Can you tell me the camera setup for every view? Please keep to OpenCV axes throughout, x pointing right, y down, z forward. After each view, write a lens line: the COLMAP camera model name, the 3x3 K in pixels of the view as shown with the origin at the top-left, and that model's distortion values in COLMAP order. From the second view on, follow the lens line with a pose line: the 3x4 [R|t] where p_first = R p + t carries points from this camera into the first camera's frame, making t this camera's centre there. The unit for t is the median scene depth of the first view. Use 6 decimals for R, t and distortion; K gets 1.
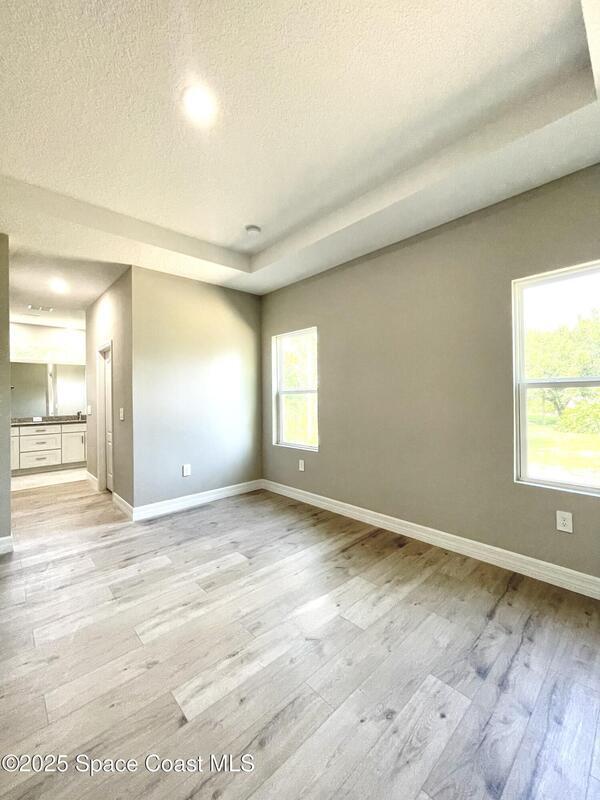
lens RADIAL K [[325.0, 0, 296.4], [0, 325.0, 403.8], [0, 0, 1]] dist [-0.008593, 0.003461]
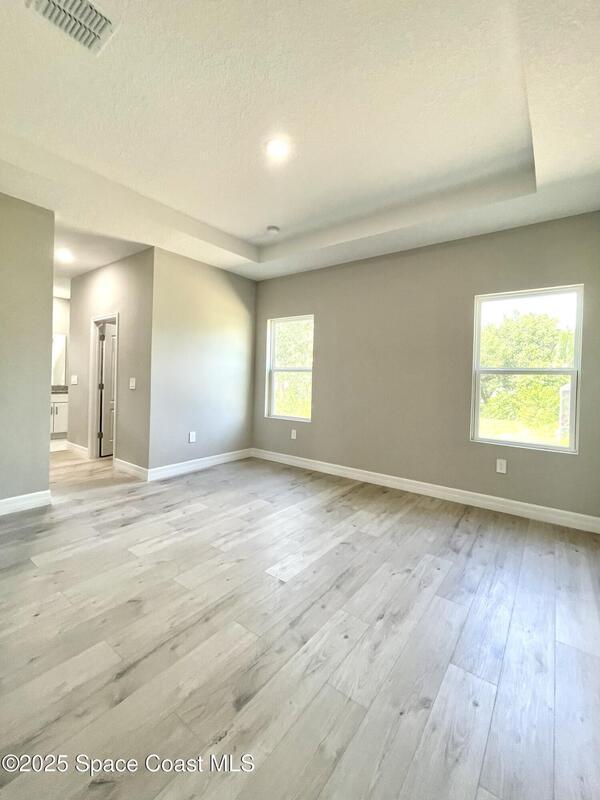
lens RADIAL K [[325.0, 0, 304.2], [0, 325.0, 392.7], [0, 0, 1]] dist [-0.008593, 0.003461]
pose [[0.984714, 0.031950, 0.171225, -0.210696], [-0.035821, 0.999167, 0.019565, 0.025028], [-0.170457, -0.025400, 0.985038, -0.190962]]
